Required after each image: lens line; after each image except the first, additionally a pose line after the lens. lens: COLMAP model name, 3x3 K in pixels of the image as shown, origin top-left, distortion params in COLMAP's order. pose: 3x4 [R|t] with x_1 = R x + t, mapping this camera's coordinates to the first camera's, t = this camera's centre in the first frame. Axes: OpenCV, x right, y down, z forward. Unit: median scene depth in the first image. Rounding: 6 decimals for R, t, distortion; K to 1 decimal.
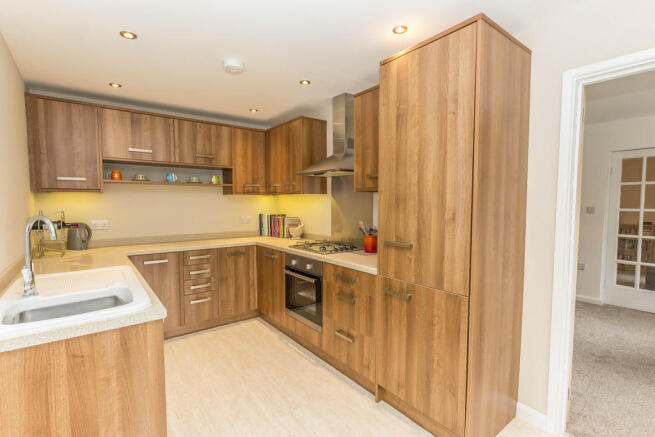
lens RADIAL K [[311.1, 0, 329.6], [0, 311.1, 220.4], [0, 0, 1]] dist [0.003472, 0.000009]
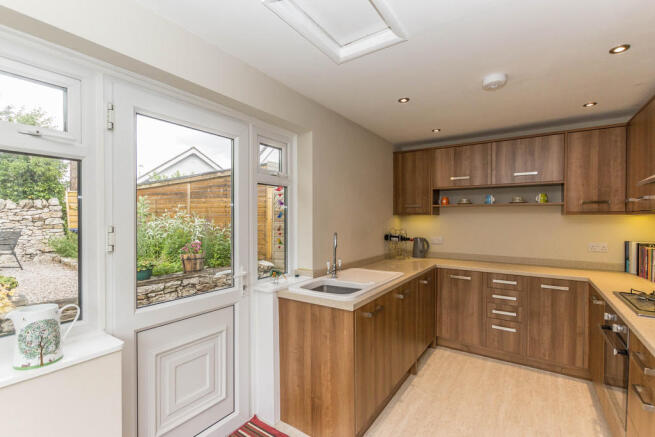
lens RADIAL K [[311.1, 0, 329.6], [0, 311.1, 220.4], [0, 0, 1]] dist [0.003472, 0.000009]
pose [[0.302148, 0.008449, -0.953224, 0.323914], [-0.056863, 0.998340, -0.009175, -0.029904], [0.951564, 0.056976, 0.302127, 0.196776]]
